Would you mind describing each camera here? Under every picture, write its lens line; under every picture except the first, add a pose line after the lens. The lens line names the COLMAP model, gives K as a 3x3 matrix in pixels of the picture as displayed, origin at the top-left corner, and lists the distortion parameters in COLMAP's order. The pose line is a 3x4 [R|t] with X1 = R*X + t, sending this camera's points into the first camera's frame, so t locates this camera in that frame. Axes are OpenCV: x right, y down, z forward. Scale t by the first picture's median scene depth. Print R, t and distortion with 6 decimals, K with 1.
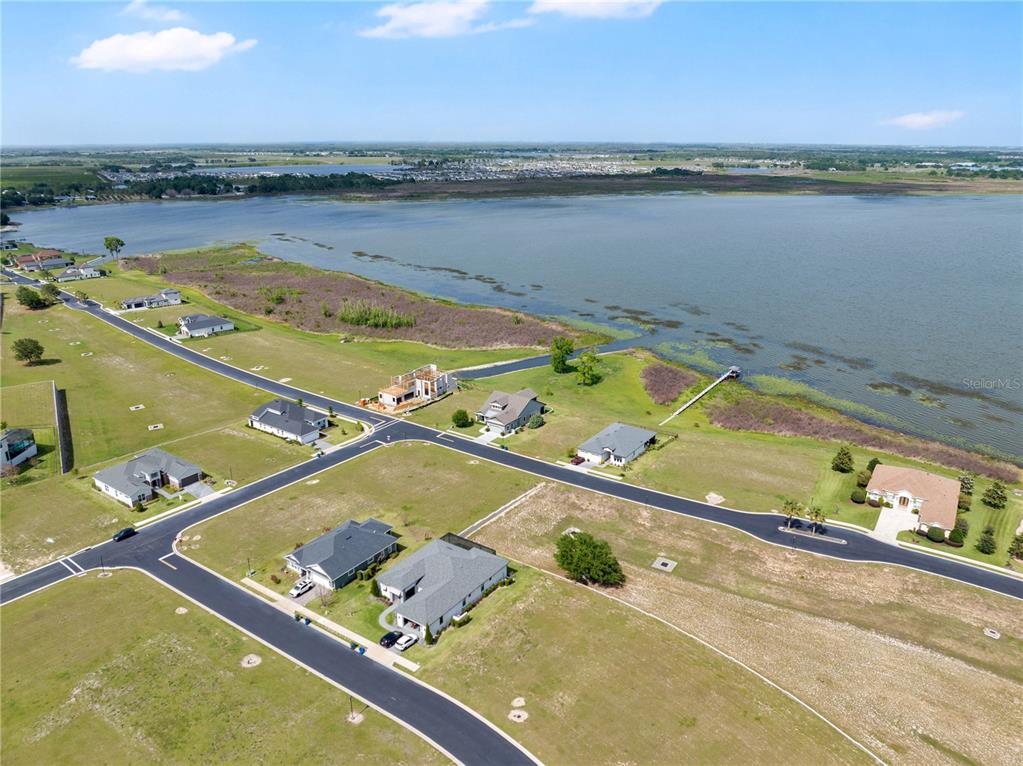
lens RADIAL K [[736.4, 0, 509.8], [0, 736.4, 327.9], [0, 0, 1]] dist [-0.029855, -0.006762]
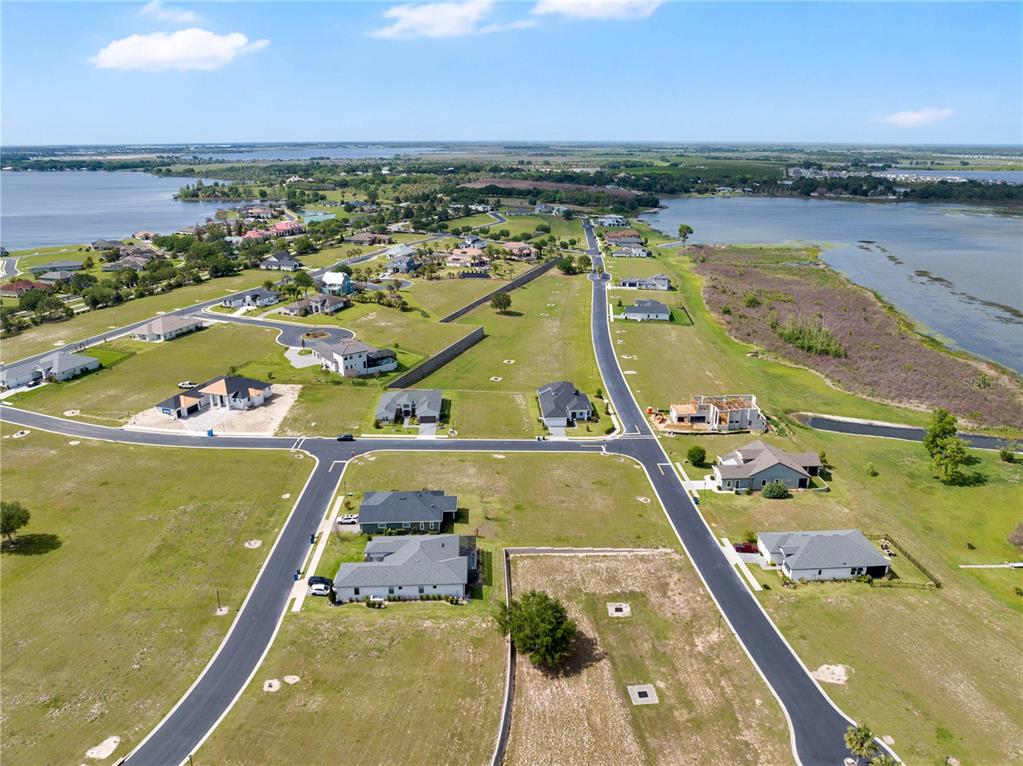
lens RADIAL K [[732.9, 0, 515.1], [0, 732.9, 332.7], [0, 0, 1]] dist [-0.037230, -0.004888]
pose [[0.614901, 0.204246, -0.761696, 0.506123], [-0.197707, 0.974958, 0.101827, -0.077316], [0.763419, 0.087979, 0.639883, 0.306719]]
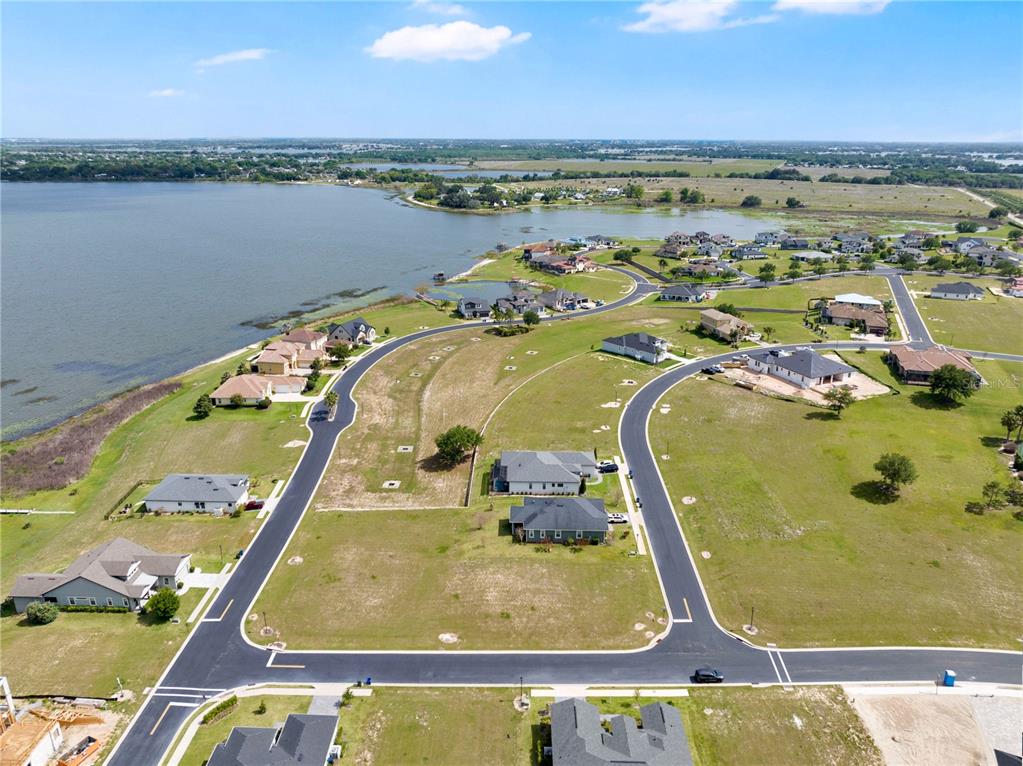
lens RADIAL K [[736.4, 0, 509.8], [0, 736.4, 327.9], [0, 0, 1]] dist [-0.029855, -0.006762]
pose [[-0.562132, -0.210775, 0.799738, -0.767160], [0.204651, 0.901459, 0.381432, -0.295300], [-0.801327, 0.378082, -0.463604, 1.124330]]
